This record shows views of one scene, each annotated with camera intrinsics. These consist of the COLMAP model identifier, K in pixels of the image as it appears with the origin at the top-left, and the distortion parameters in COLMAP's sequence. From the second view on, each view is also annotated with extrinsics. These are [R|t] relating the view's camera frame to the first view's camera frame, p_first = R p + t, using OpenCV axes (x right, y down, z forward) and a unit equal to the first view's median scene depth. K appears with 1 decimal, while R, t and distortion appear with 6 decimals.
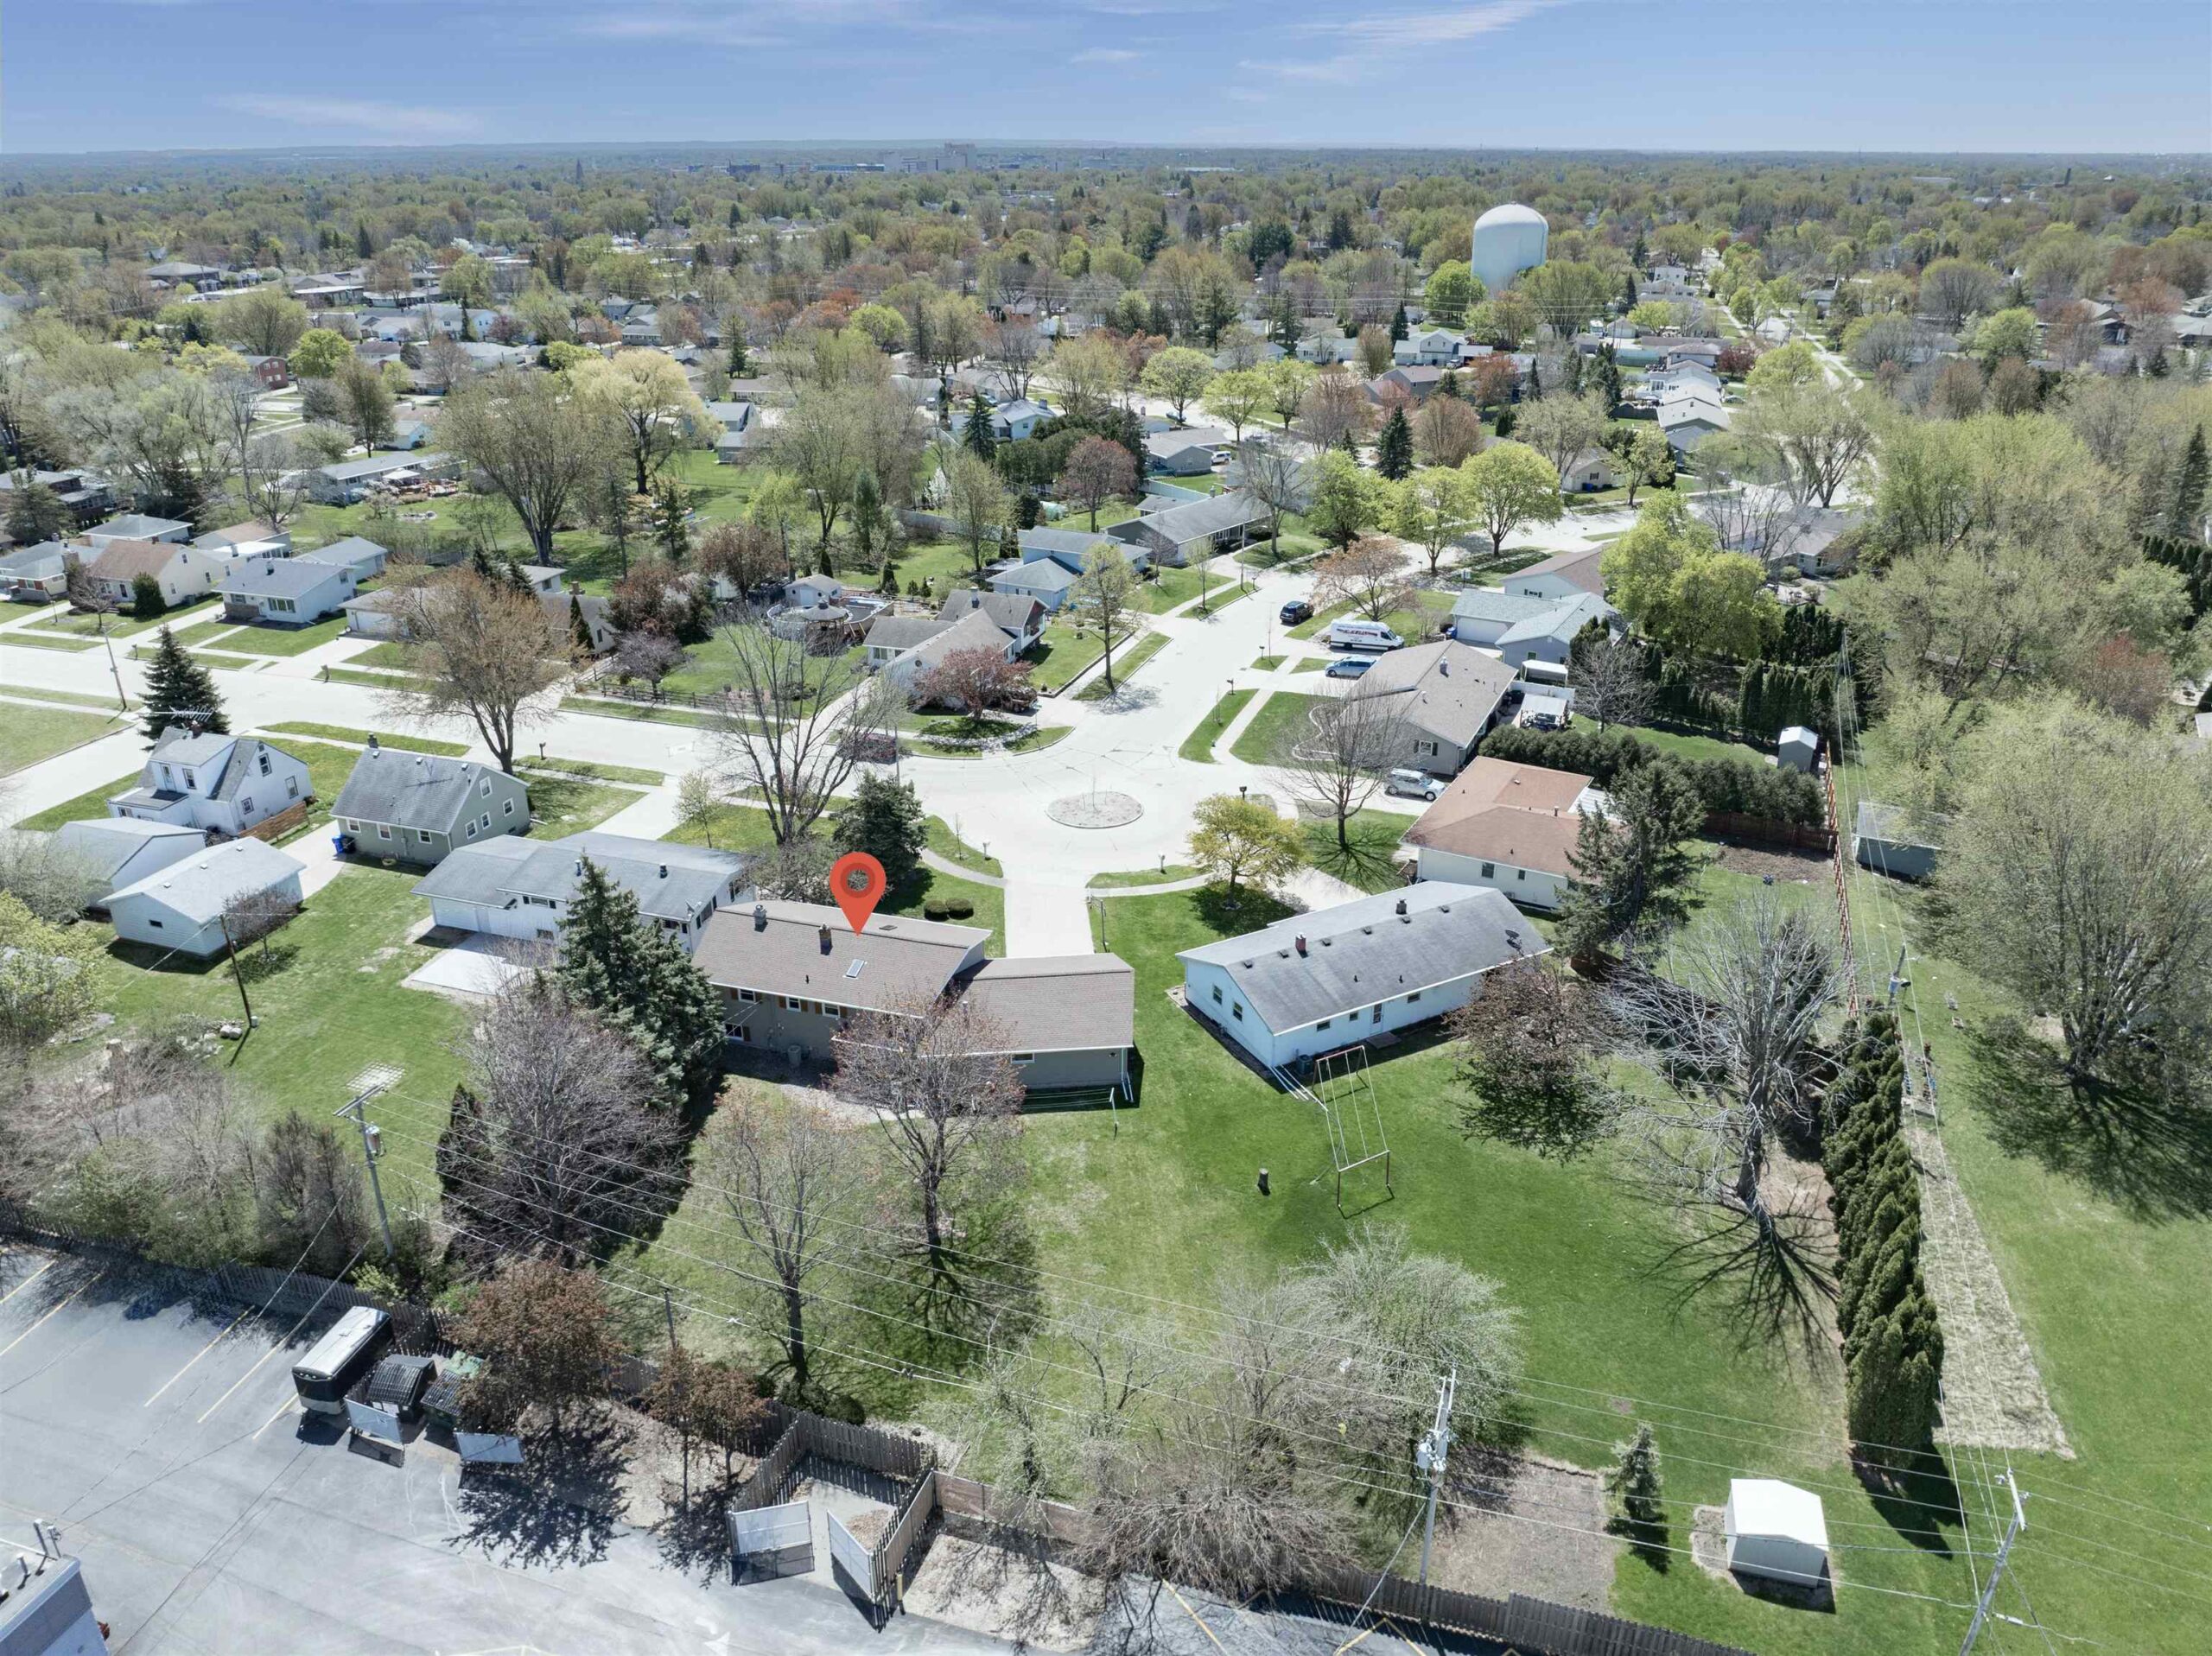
lens RADIAL K [[1559.3, 0, 1106.0], [0, 1559.3, 828.0], [0, 0, 1]] dist [-0.034052, 0.000499]
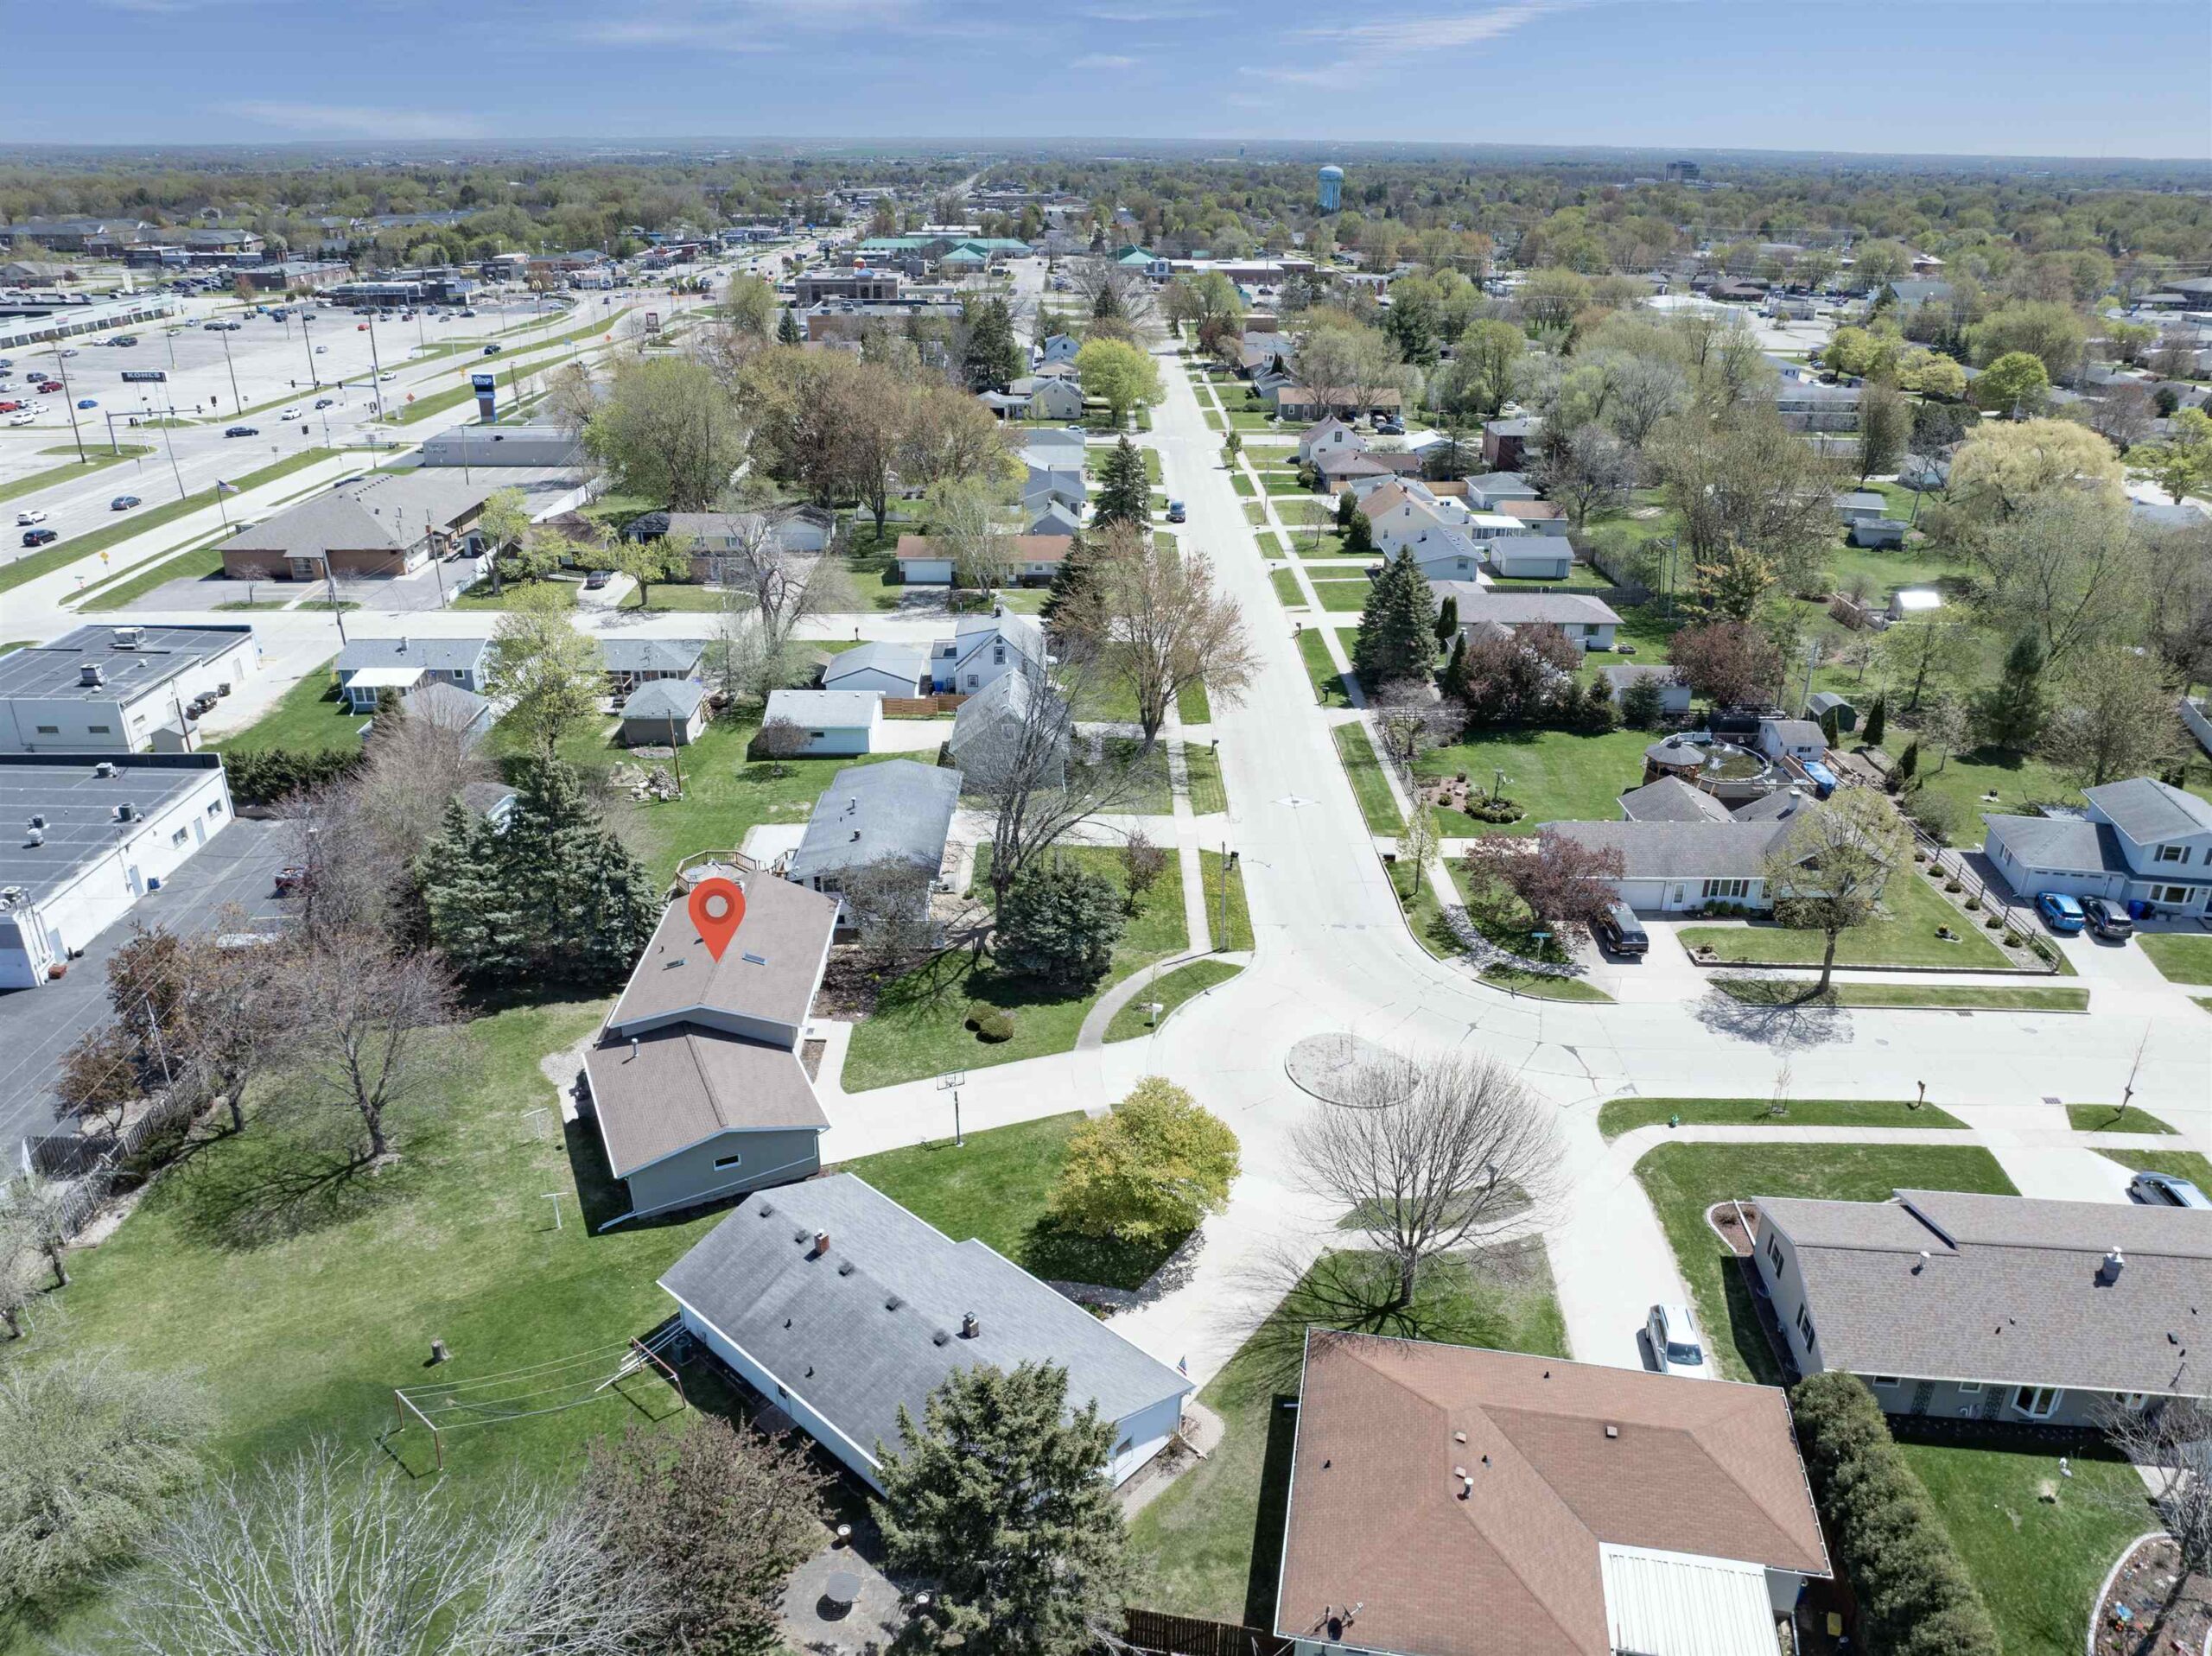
lens RADIAL K [[1559.3, 0, 1106.0], [0, 1559.3, 828.0], [0, 0, 1]] dist [-0.034052, 0.000499]
pose [[0.321799, 0.397690, -0.859237, 0.777869], [-0.393642, 0.881554, 0.260593, -0.369824], [0.861099, 0.254373, 0.440230, 0.788205]]
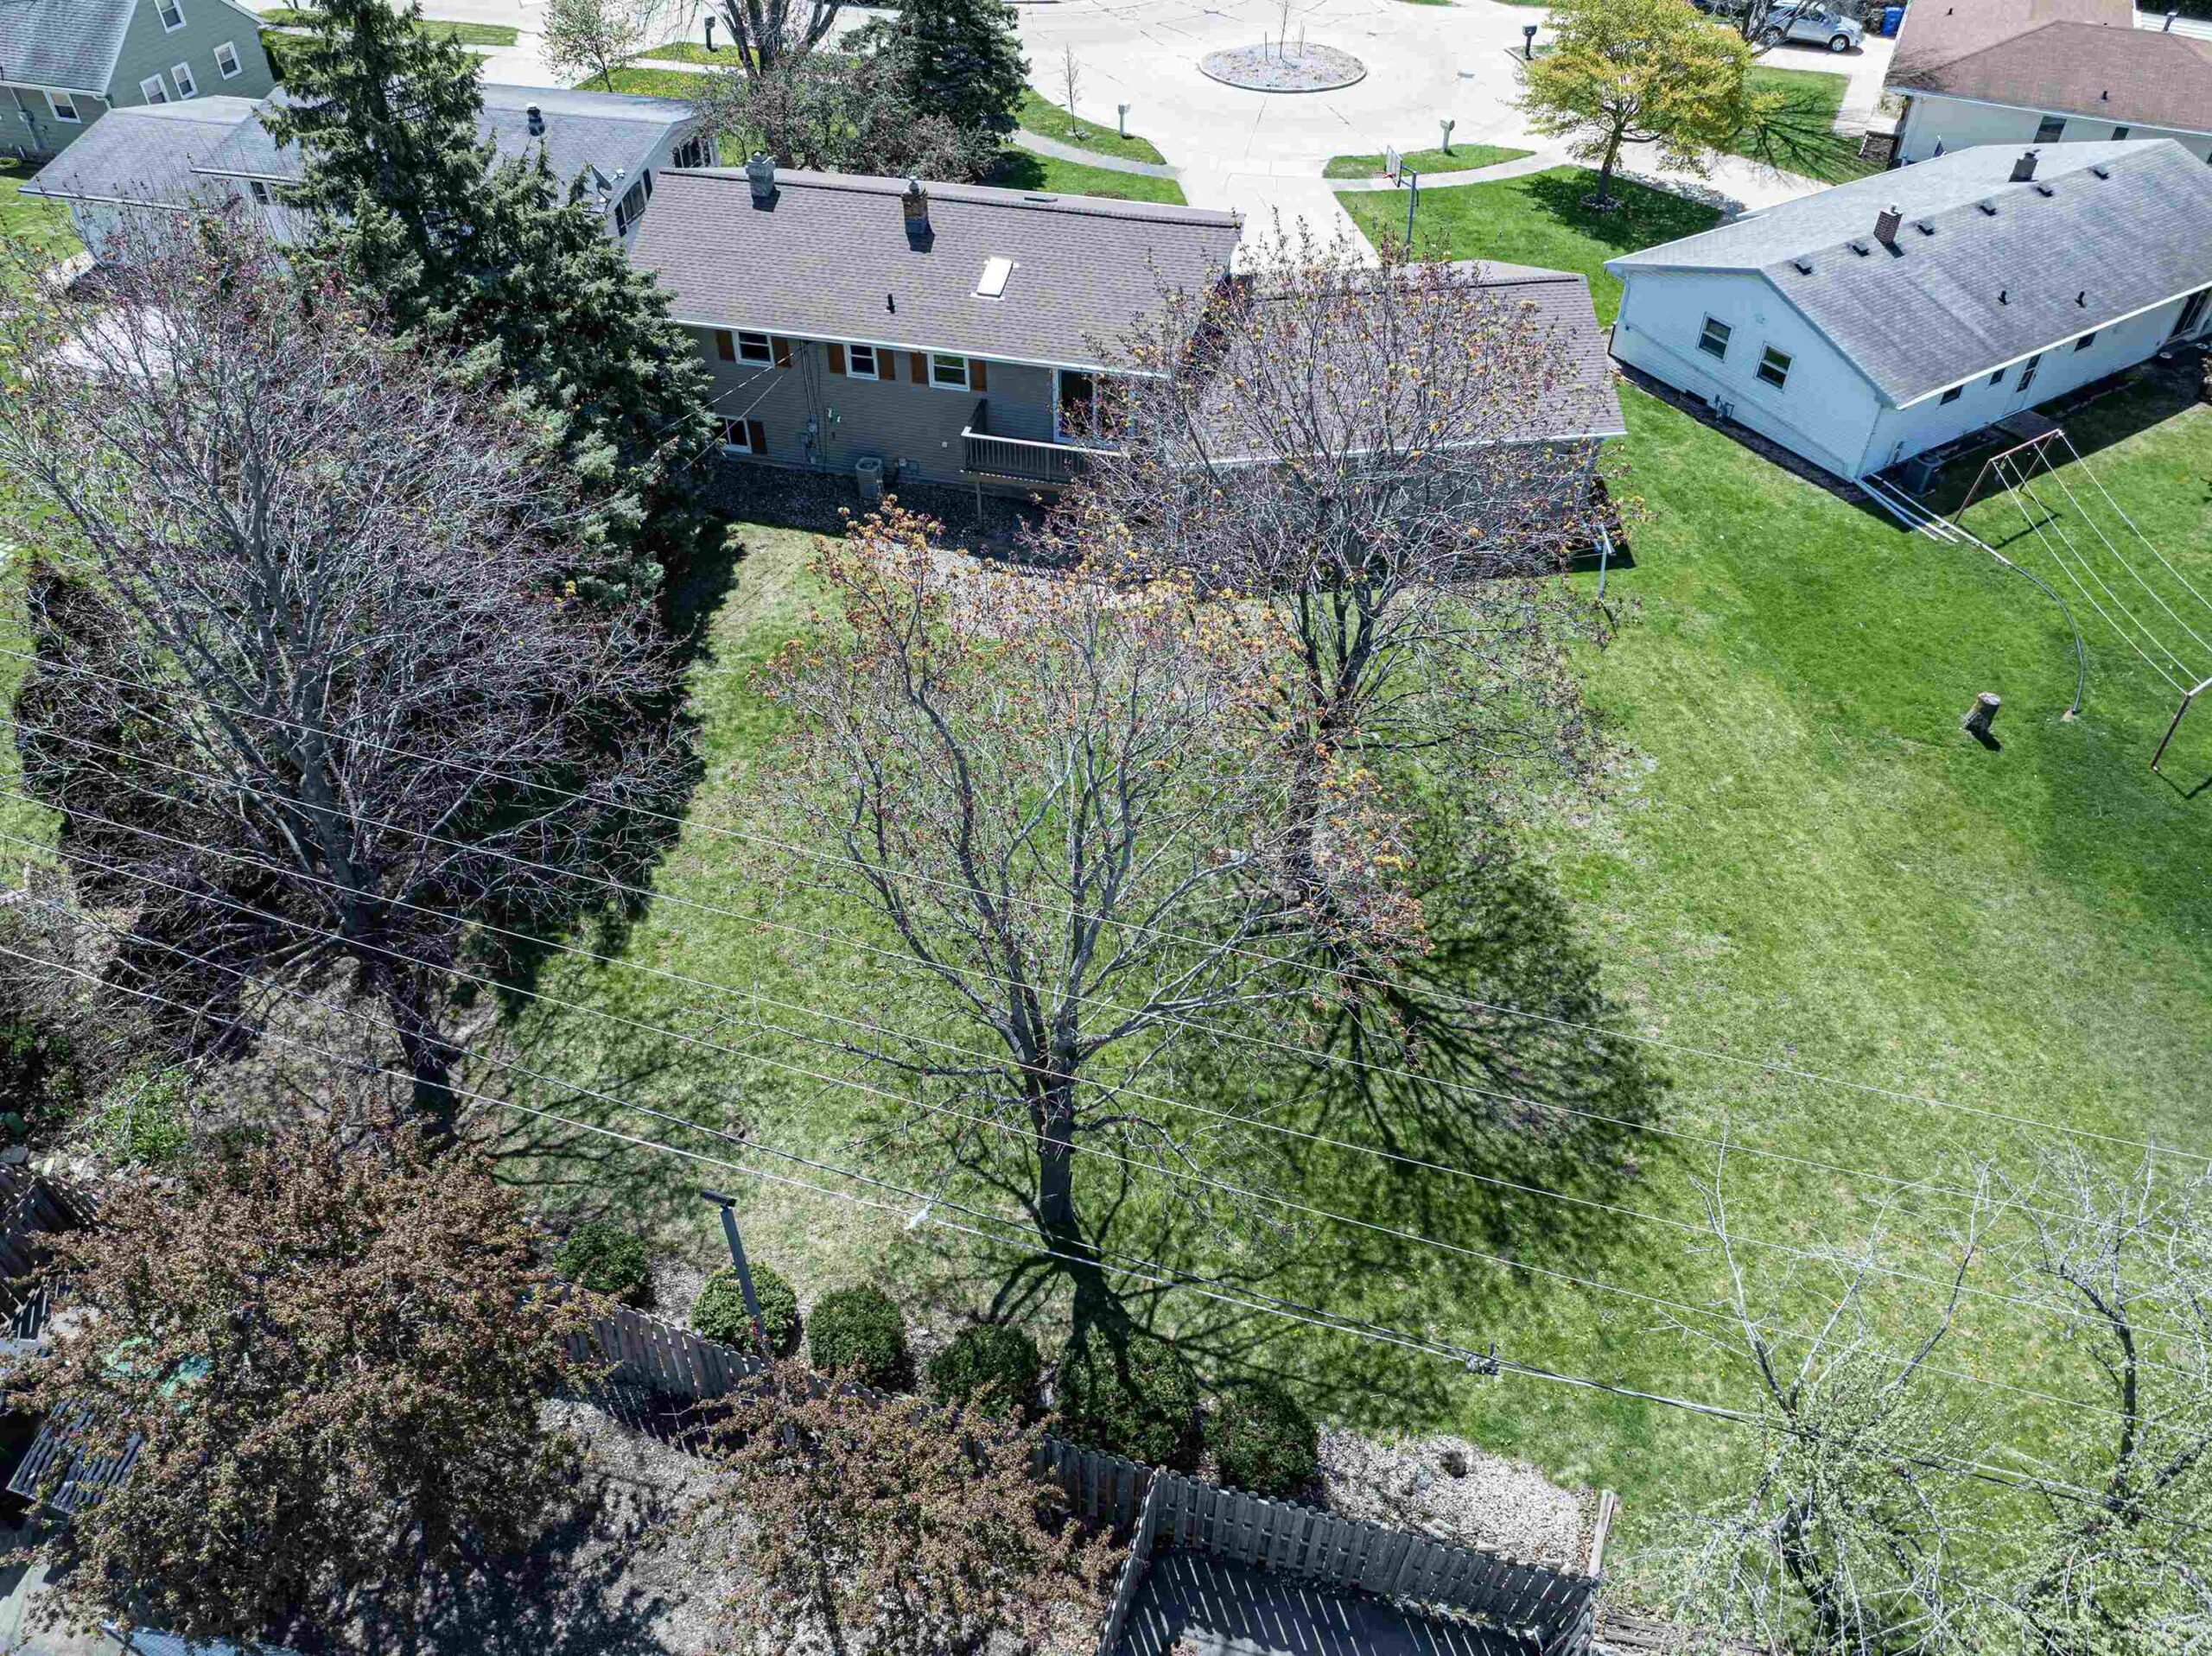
lens RADIAL K [[1540.1, 0, 1106.0], [0, 1540.1, 828.0], [0, 0, 1]] dist [-0.042104, -0.001912]
pose [[0.997453, -0.040313, 0.058837, -0.164745], [0.019054, 0.945575, 0.324845, 0.099454], [-0.068730, -0.322896, 0.943935, 0.539767]]
